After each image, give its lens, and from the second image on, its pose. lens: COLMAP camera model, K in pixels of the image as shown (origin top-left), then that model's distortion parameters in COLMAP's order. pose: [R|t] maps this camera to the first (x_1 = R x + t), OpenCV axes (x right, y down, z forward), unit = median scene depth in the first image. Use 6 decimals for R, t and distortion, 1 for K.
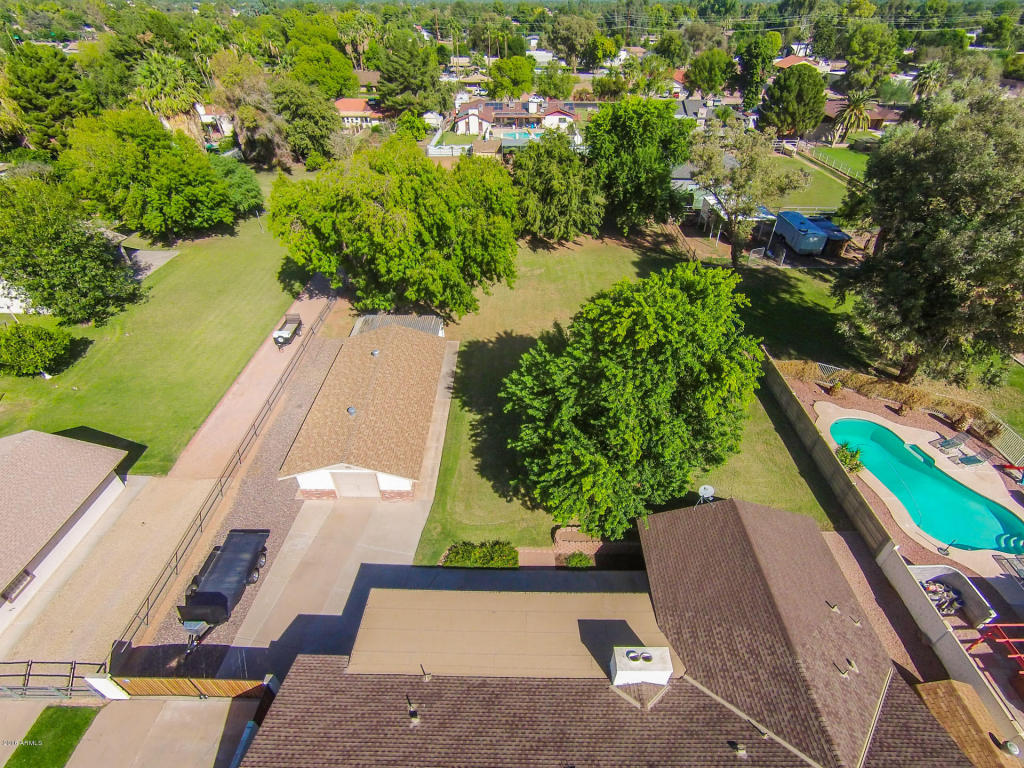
lens RADIAL K [[504.6, 0, 513.0], [0, 504.6, 402.3], [0, 0, 1]] dist [-0.039081, 0.021331]
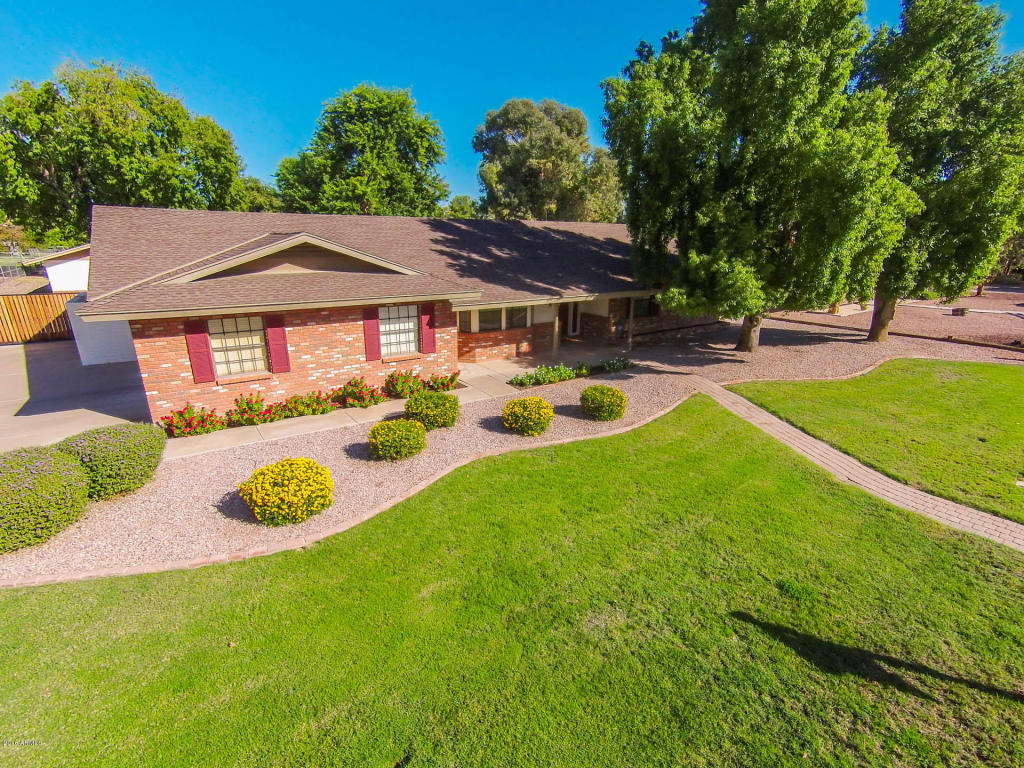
lens RADIAL K [[490.1, 0, 514.1], [0, 490.1, 394.6], [0, 0, 1]] dist [-0.039866, 0.029573]
pose [[0.812513, -0.173285, 0.556592, -0.188125], [0.357923, 0.901928, -0.241697, 0.626340], [-0.460124, 0.395599, 0.794851, -0.020097]]
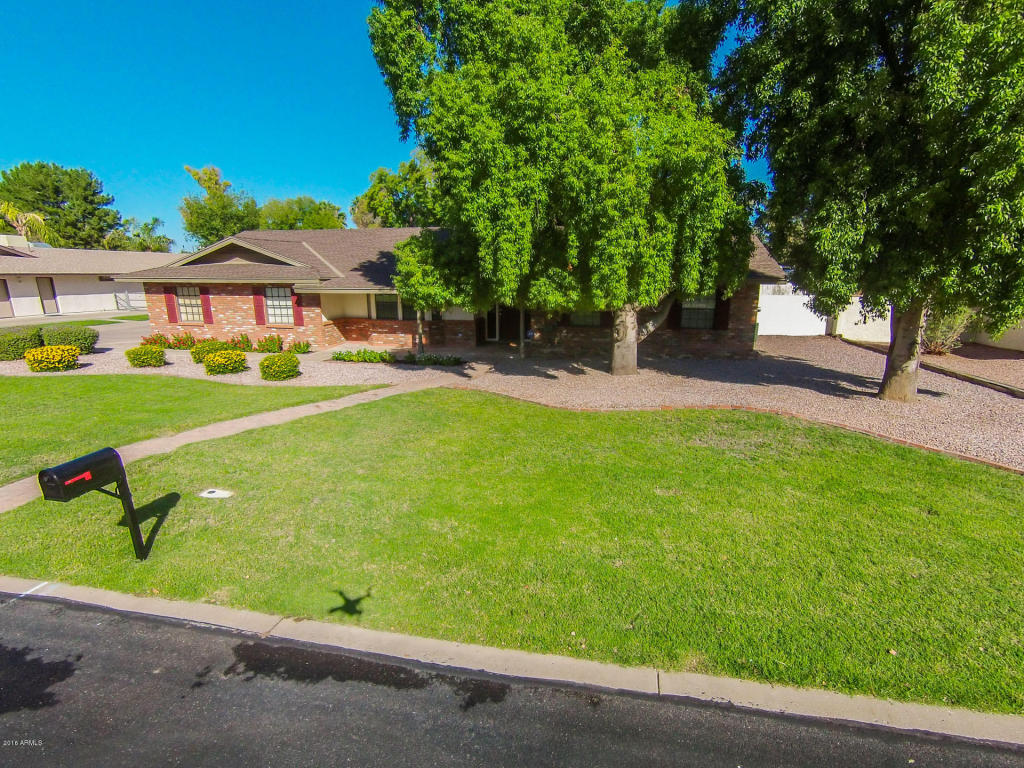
lens RADIAL K [[514.3, 0, 518.2], [0, 514.3, 401.2], [0, 0, 1]] dist [-0.068227, 0.042848]
pose [[0.986312, 0.043238, -0.159120, 0.231760], [-0.104385, 0.910746, -0.399556, 0.722276], [0.127642, 0.410697, 0.902793, -0.095208]]
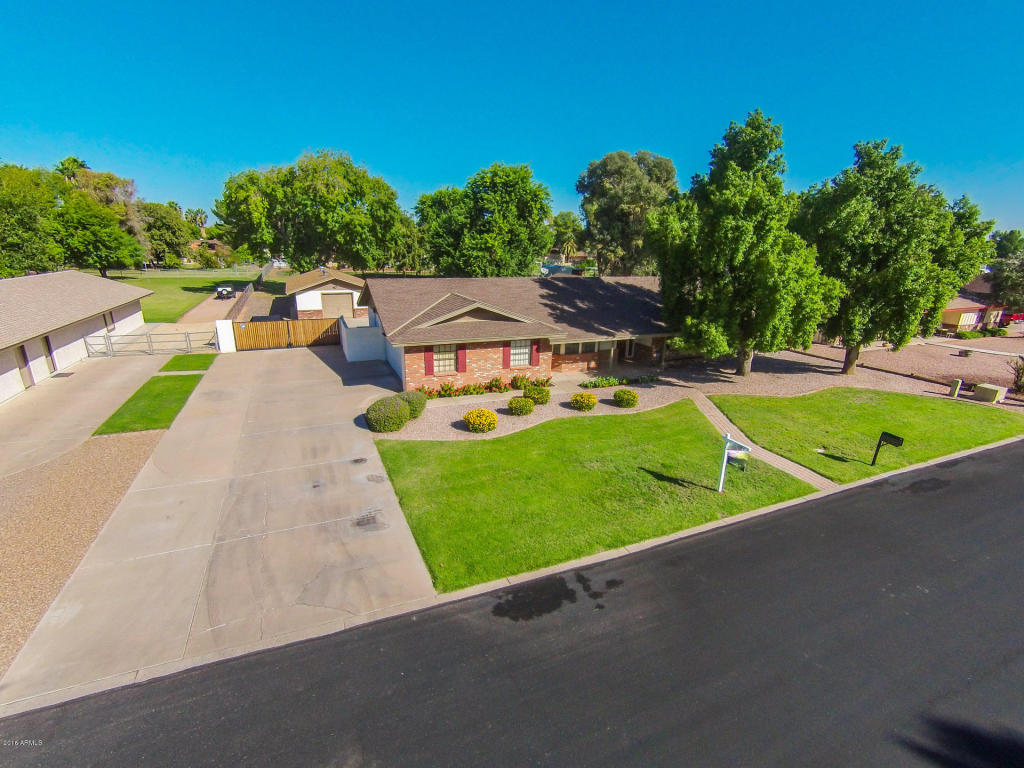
lens RADIAL K [[486.5, 0, 514.7], [0, 486.5, 401.2], [0, 0, 1]] dist [-0.056639, 0.036291]
pose [[0.910928, -0.113657, 0.396602, -0.312631], [0.243056, 0.924612, -0.293286, 0.710445], [-0.333368, 0.363559, 0.869880, -0.240211]]
